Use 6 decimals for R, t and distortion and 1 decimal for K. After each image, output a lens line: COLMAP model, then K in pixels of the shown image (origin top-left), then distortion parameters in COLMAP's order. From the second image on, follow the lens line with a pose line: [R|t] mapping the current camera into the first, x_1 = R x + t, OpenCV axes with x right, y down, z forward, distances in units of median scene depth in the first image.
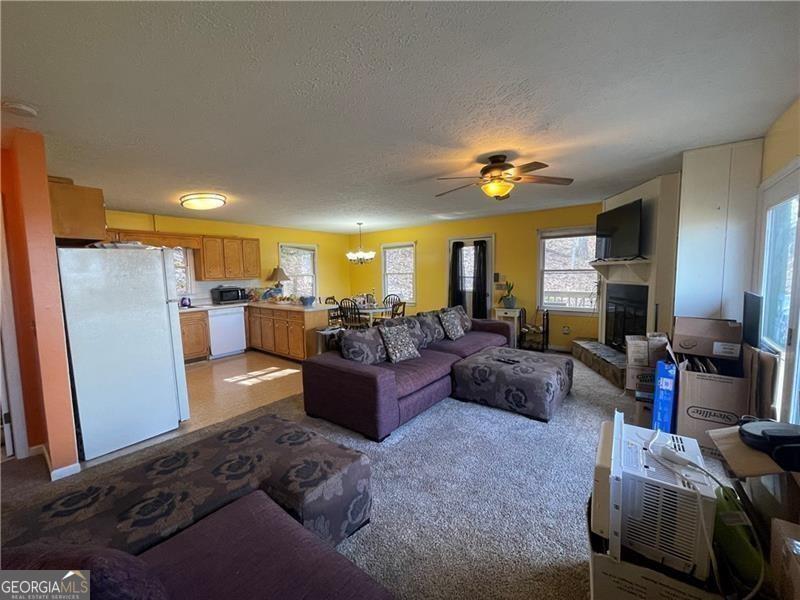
lens RADIAL K [[322.6, 0, 398.9], [0, 322.6, 299.7], [0, 0, 1]] dist [0.001544, -0.000039]
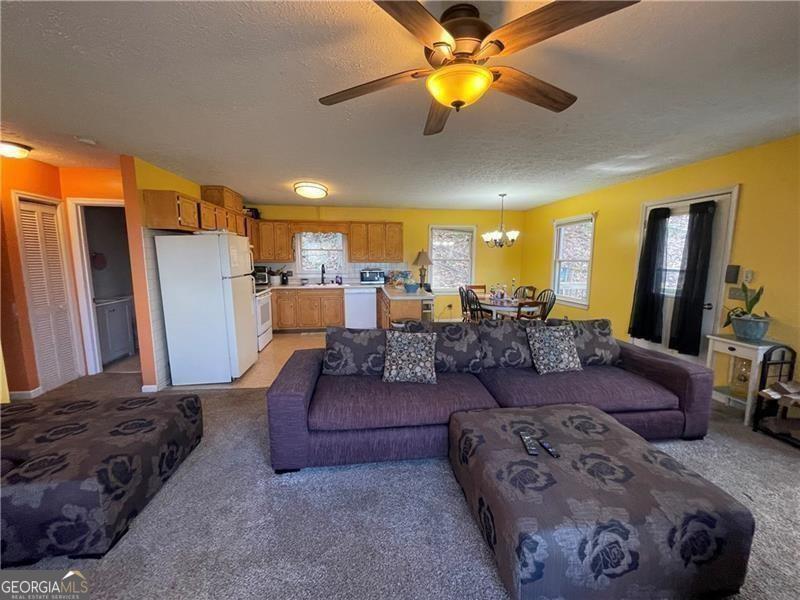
lens RADIAL K [[322.6, 0, 398.4], [0, 322.6, 299.2], [0, 0, 1]] dist [0.001544, -0.000039]
pose [[0.708852, 0.111474, -0.696493, 0.307558], [-0.077481, 0.993763, 0.080196, -0.032870], [0.701089, -0.002882, 0.713068, 0.302547]]
